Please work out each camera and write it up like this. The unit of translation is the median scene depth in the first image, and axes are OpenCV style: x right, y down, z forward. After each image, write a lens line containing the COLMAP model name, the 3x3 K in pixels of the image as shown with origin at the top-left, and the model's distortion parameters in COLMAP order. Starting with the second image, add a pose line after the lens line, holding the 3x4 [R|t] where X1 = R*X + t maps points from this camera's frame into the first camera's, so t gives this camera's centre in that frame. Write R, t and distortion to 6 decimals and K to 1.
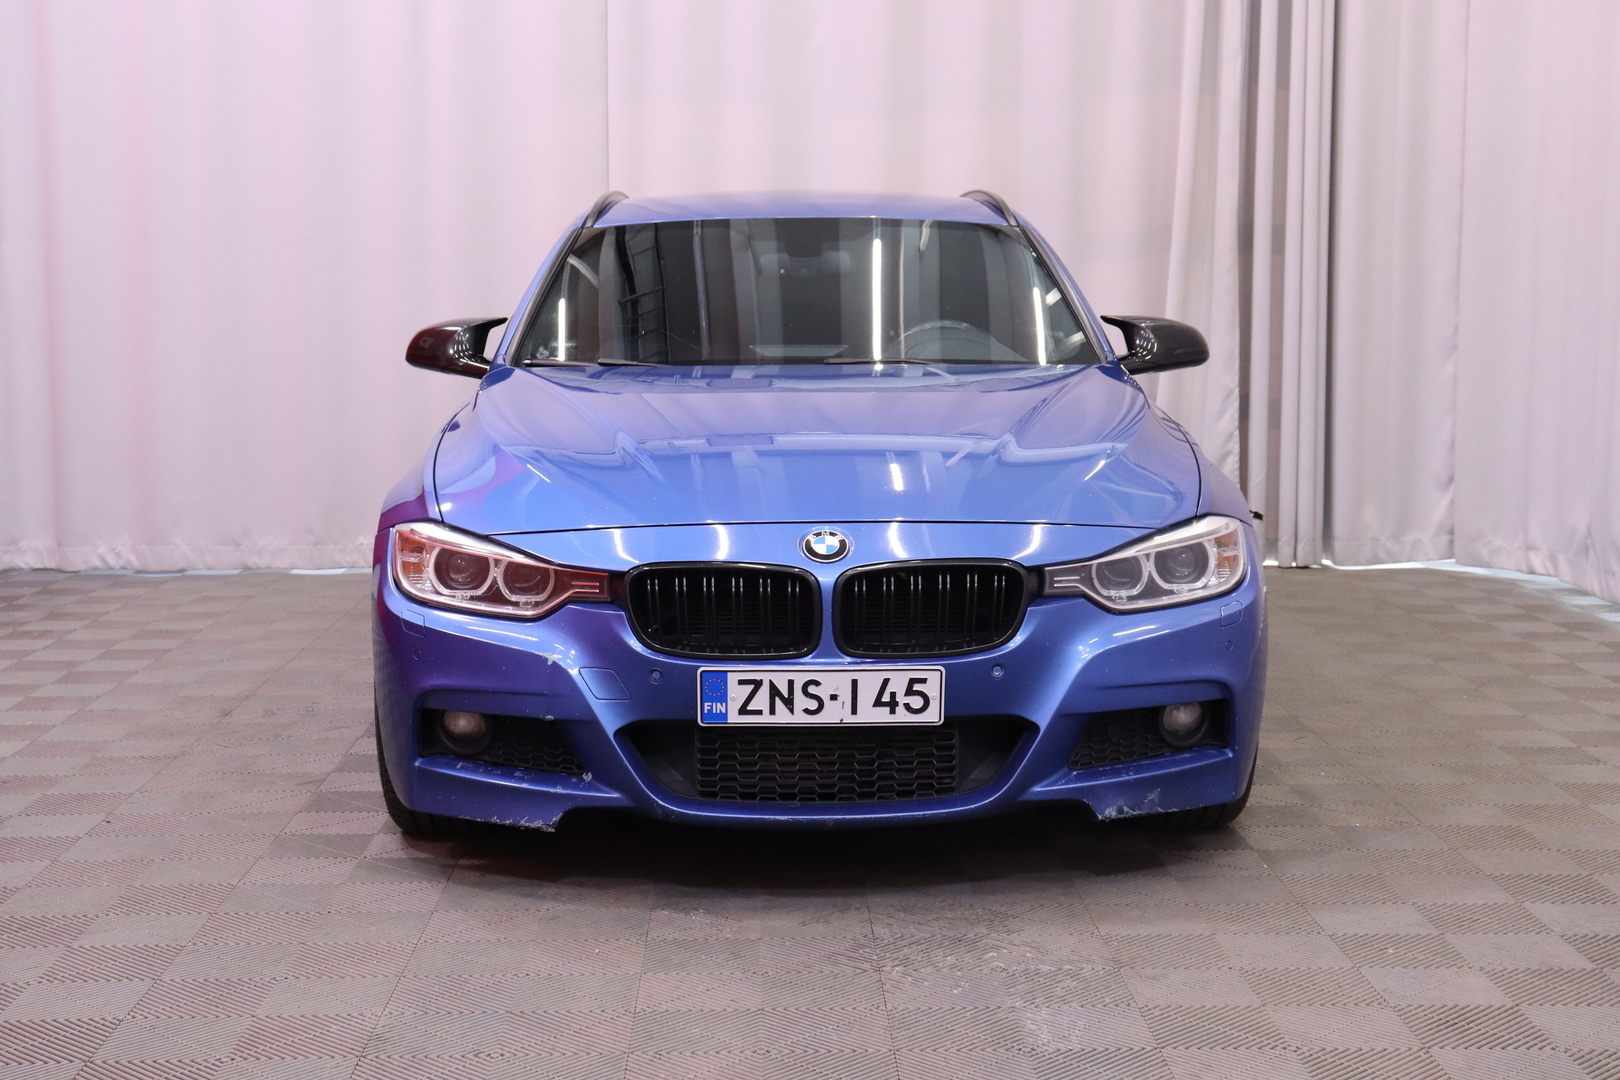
lens RADIAL K [[2505.4, 0, 820.3], [0, 2505.4, 542.1], [0, 0, 1]] dist [0.097100, 0.000000]
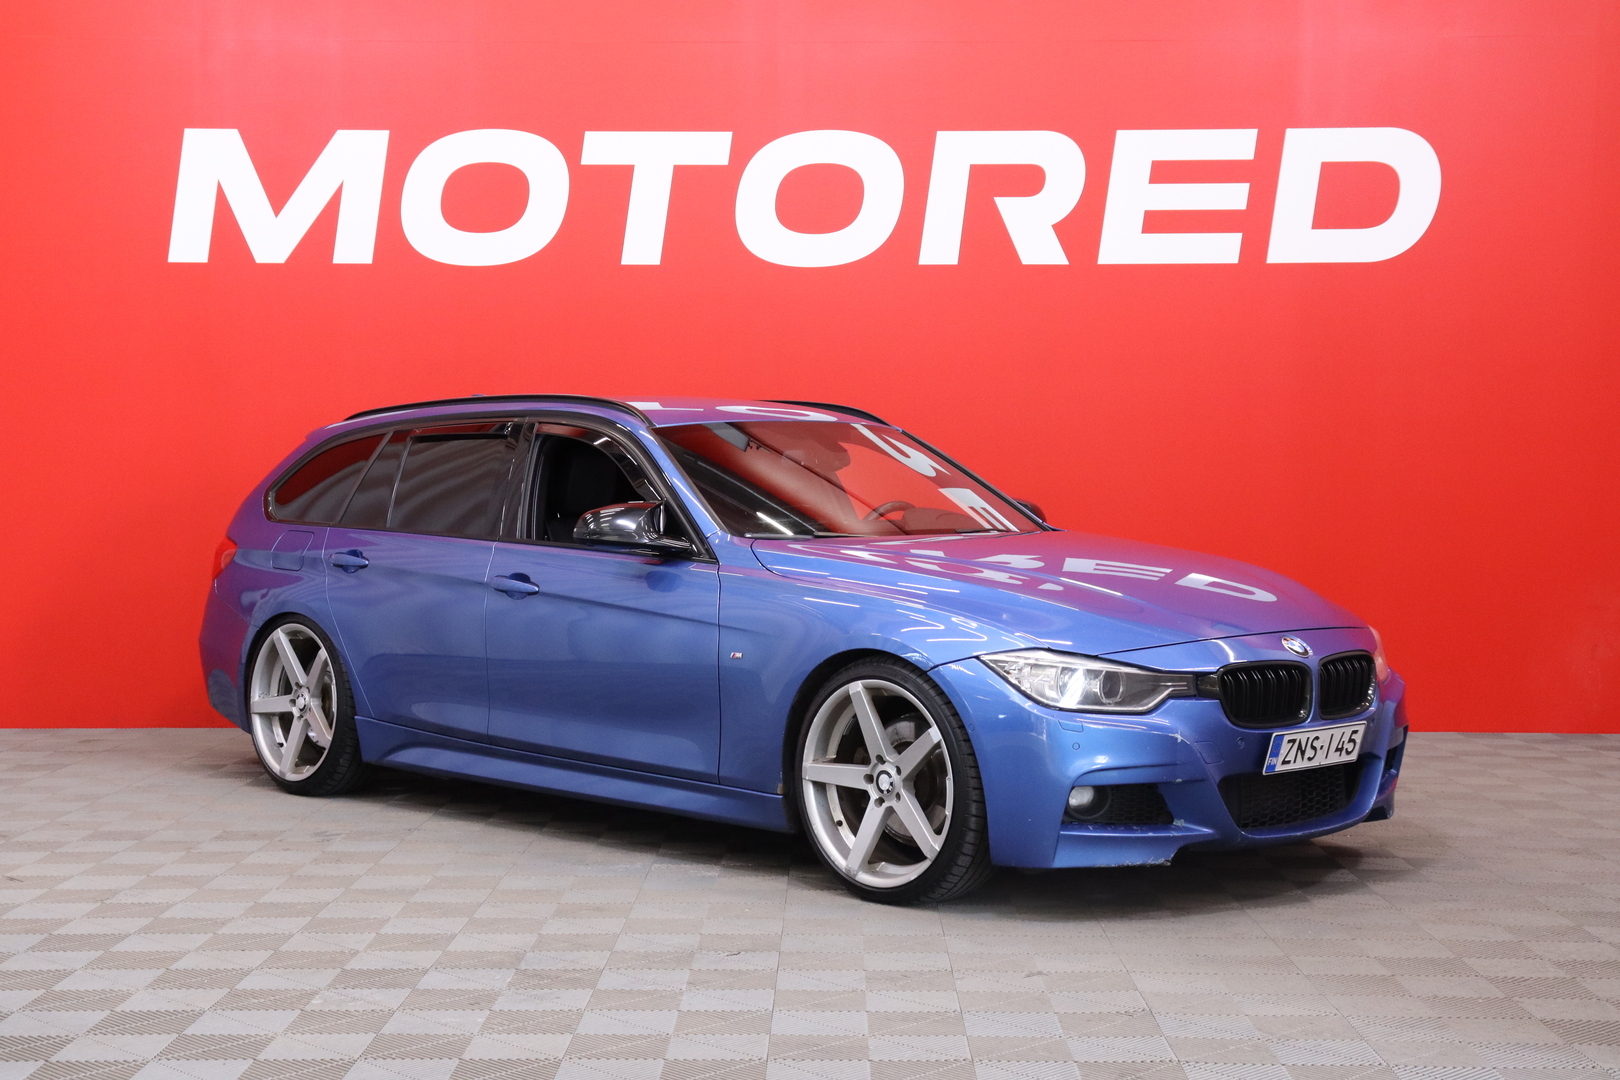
lens RADIAL K [[2505.4, 0, 810.8], [0, 2505.4, 537.2], [0, 0, 1]] dist [0.097100, 0.000000]
pose [[0.721925, -0.021890, 0.691625, -1.223667], [0.078241, 0.995672, -0.050155, -0.010724], [-0.687534, 0.090322, 0.720513, 0.123301]]
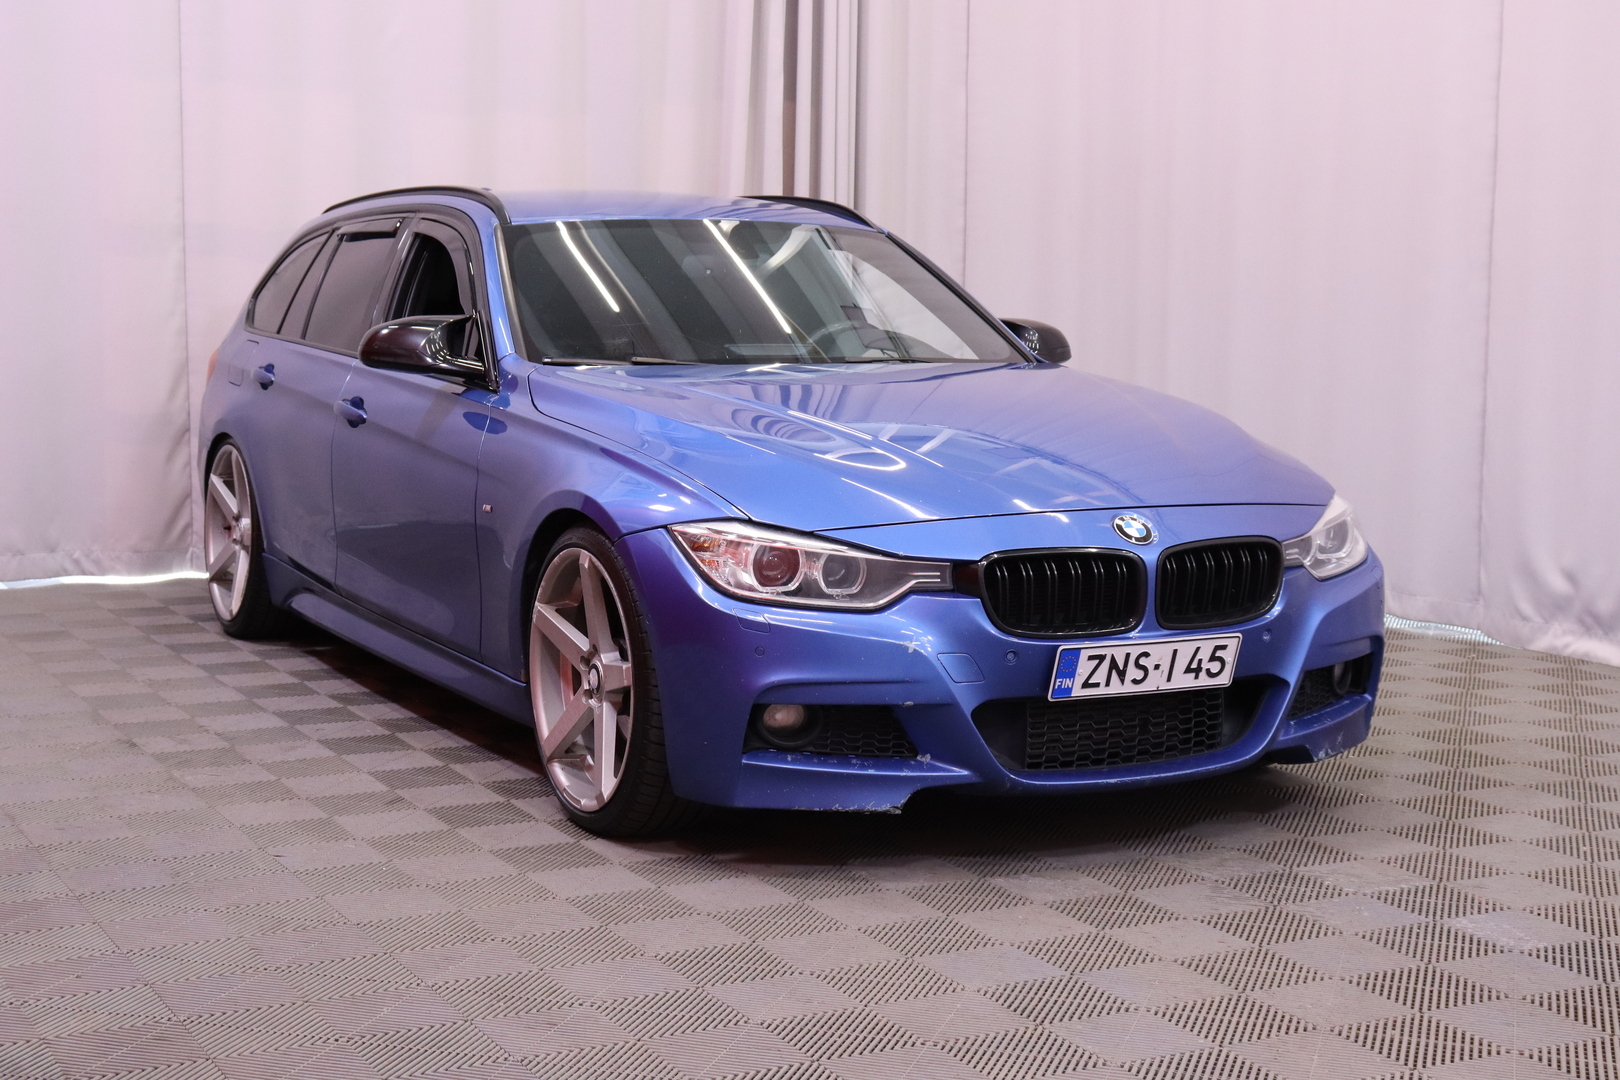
lens RADIAL K [[2505.4, 0, 864.3], [0, 2505.4, 572.8], [0, 0, 1]] dist [0.097100, 0.000000]
pose [[0.881249, -0.041783, 0.470802, -0.614986], [0.035527, 0.999123, 0.022172, -0.008067], [-0.471316, -0.002813, 0.881960, 0.091469]]
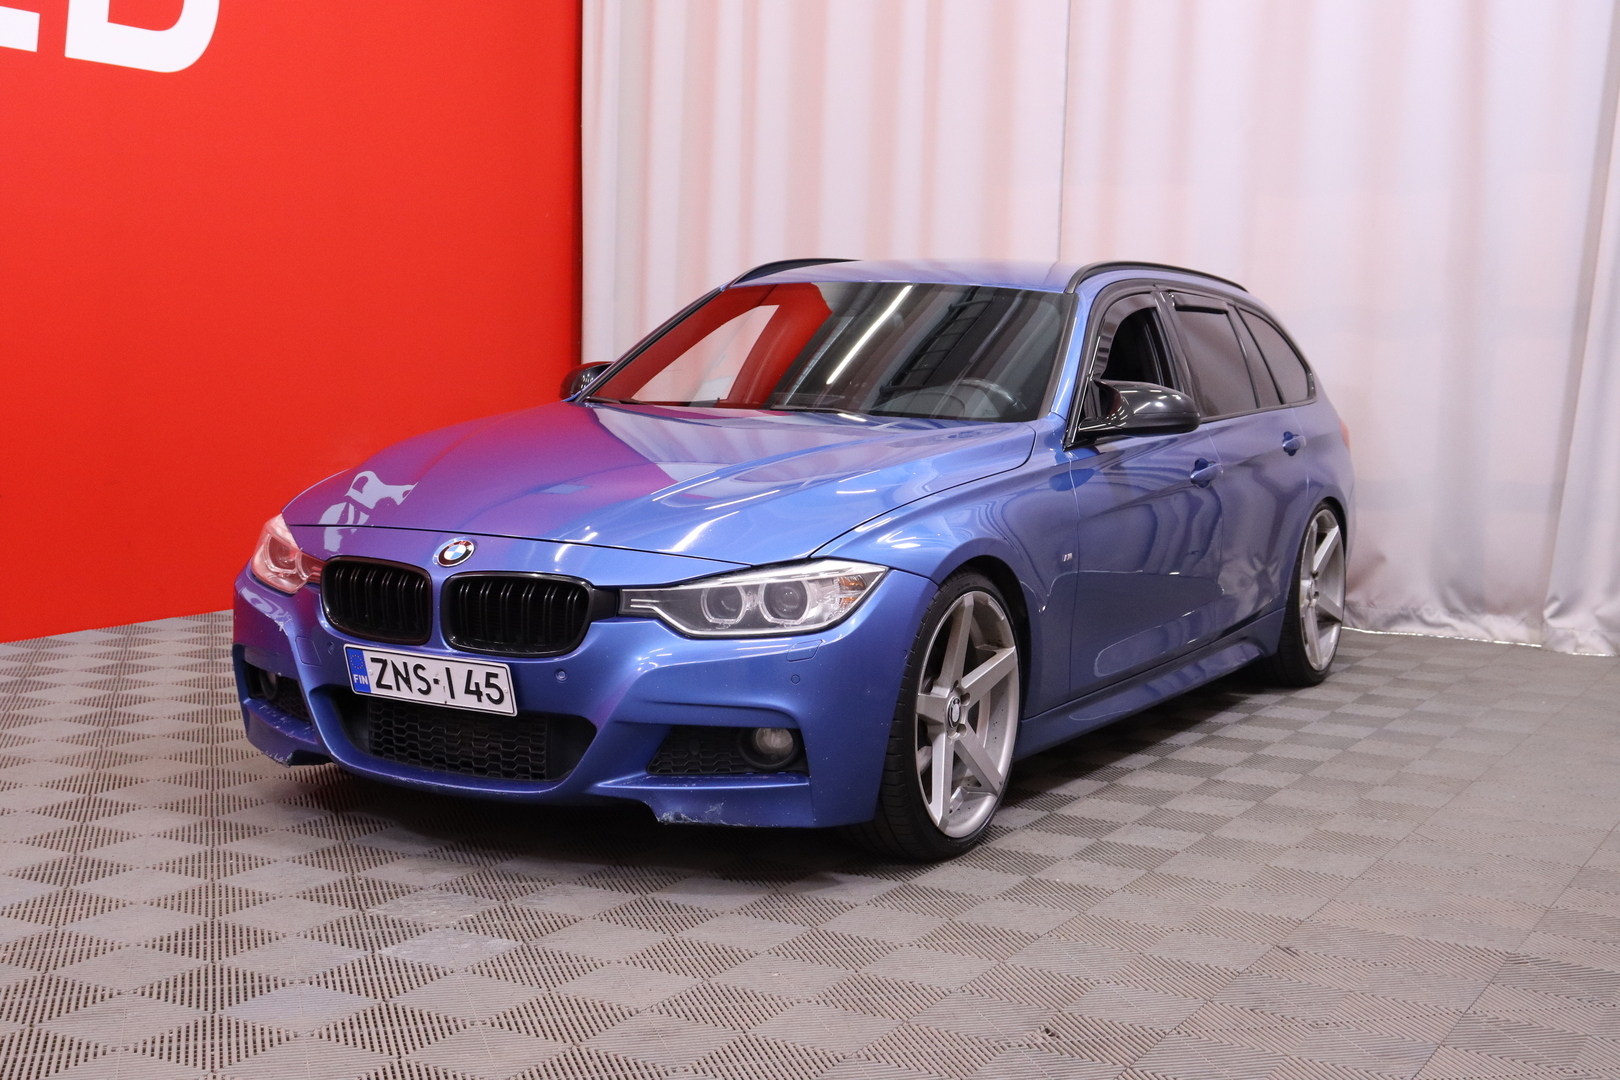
lens RADIAL K [[2136.2, 0, 810.3], [0, 2136.2, 537.5], [0, 0, 1]] dist [0.032384, 0.000000]
pose [[0.855216, 0.076244, -0.512634, 0.653147], [-0.087883, 0.996130, 0.001540, -0.021625], [0.510767, 0.043735, 0.858606, 0.226790]]
